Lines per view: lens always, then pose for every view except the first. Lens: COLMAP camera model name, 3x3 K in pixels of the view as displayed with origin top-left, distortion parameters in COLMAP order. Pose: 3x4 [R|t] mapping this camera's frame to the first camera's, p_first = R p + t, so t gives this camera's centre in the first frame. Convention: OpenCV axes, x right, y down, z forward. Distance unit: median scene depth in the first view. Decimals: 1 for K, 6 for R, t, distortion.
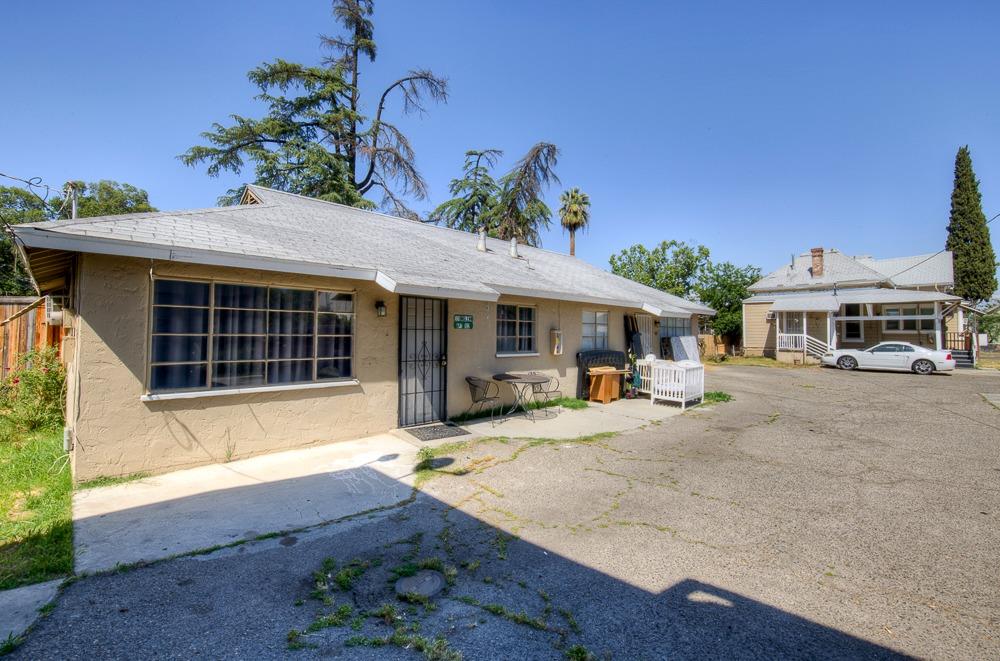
lens RADIAL K [[395.0, 0, 557.8], [0, 395.0, 328.6], [0, 0, 1]] dist [0.000162, 0.000043]
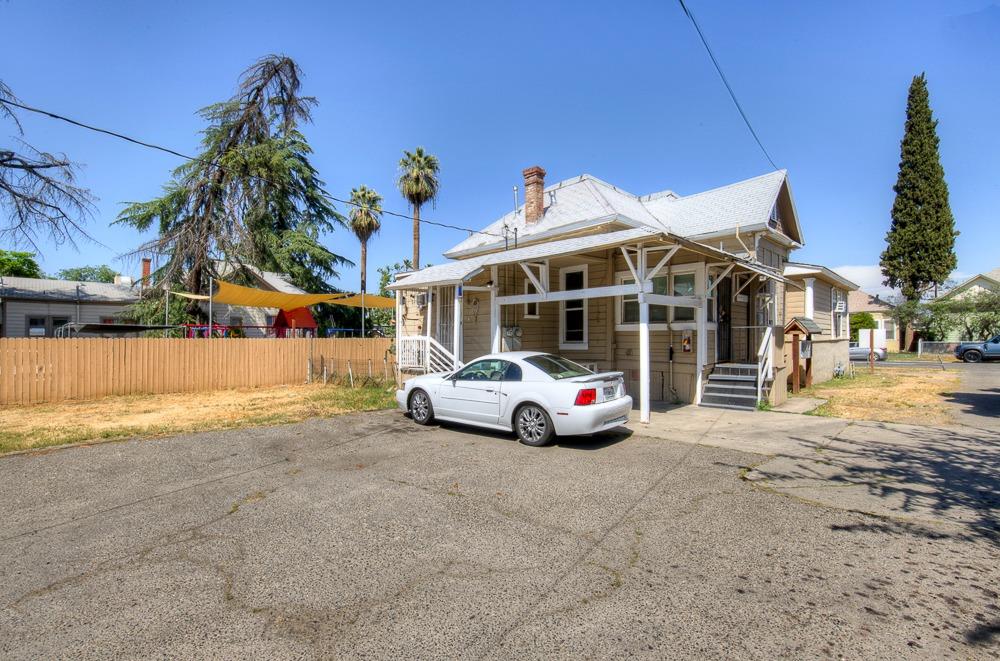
lens RADIAL K [[441.3, 0, 502.3], [0, 441.3, 351.4], [0, 0, 1]] dist [0.000344, 0.000155]
pose [[0.999805, -0.019105, 0.005042, 0.257236], [0.018858, 0.998805, 0.045080, 0.003841], [-0.005897, -0.044976, 0.998971, 0.172602]]
